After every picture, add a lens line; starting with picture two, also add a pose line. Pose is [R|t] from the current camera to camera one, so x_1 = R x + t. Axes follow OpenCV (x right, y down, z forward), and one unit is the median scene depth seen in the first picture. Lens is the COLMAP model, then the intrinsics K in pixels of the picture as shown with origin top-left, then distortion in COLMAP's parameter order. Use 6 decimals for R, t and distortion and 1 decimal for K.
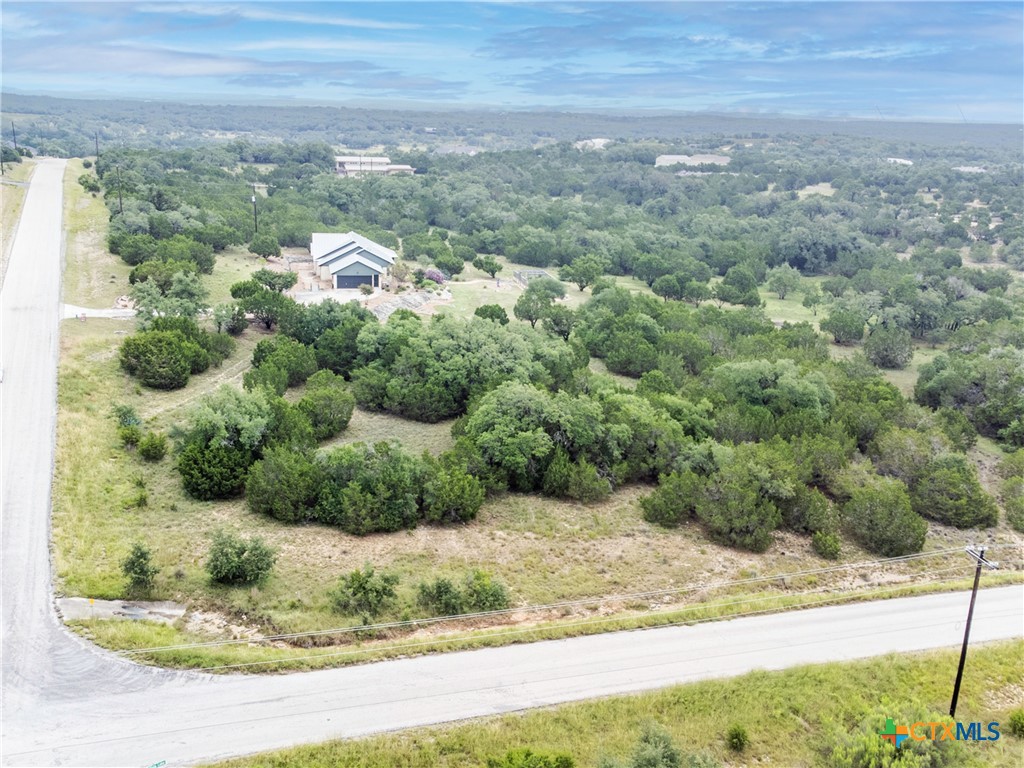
lens RADIAL K [[1014.9, 0, 512.0], [0, 1014.9, 384.0], [0, 0, 1]] dist [0.081260, -0.156404]
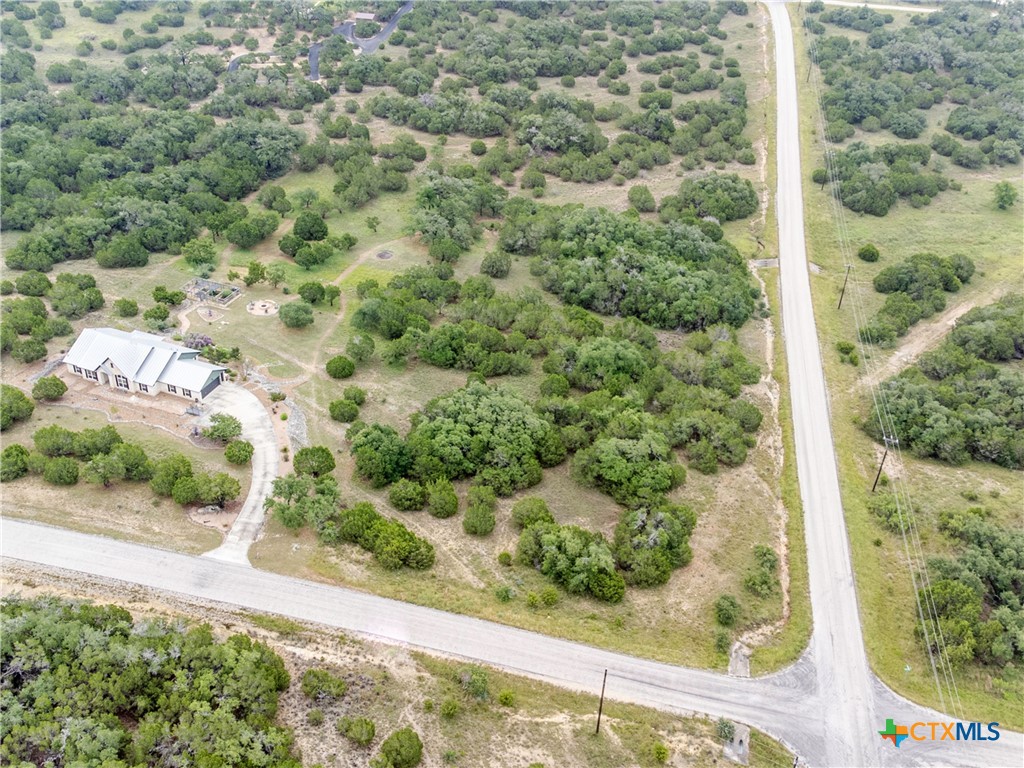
lens RADIAL K [[1014.9, 0, 512.0], [0, 1014.9, 384.0], [0, 0, 1]] dist [0.081260, -0.156404]
pose [[0.549460, -0.468148, 0.692049, -1.366859], [0.201274, 0.878057, 0.434172, -0.959603], [-0.810914, -0.099268, 0.576683, 0.163566]]
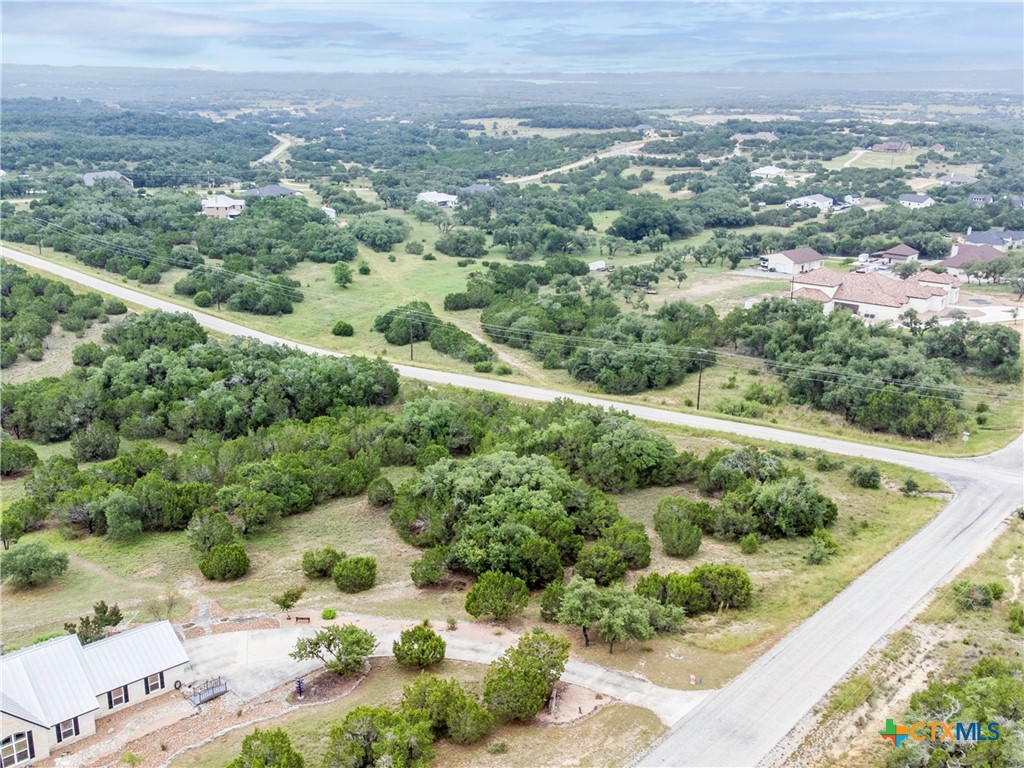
lens RADIAL K [[1014.9, 0, 512.0], [0, 1014.9, 384.0], [0, 0, 1]] dist [0.081260, -0.156404]
pose [[-0.484005, -0.292547, 0.824716, -1.240331], [0.211173, 0.875559, 0.434514, -0.814006], [-0.849203, 0.384465, -0.361997, 1.806742]]
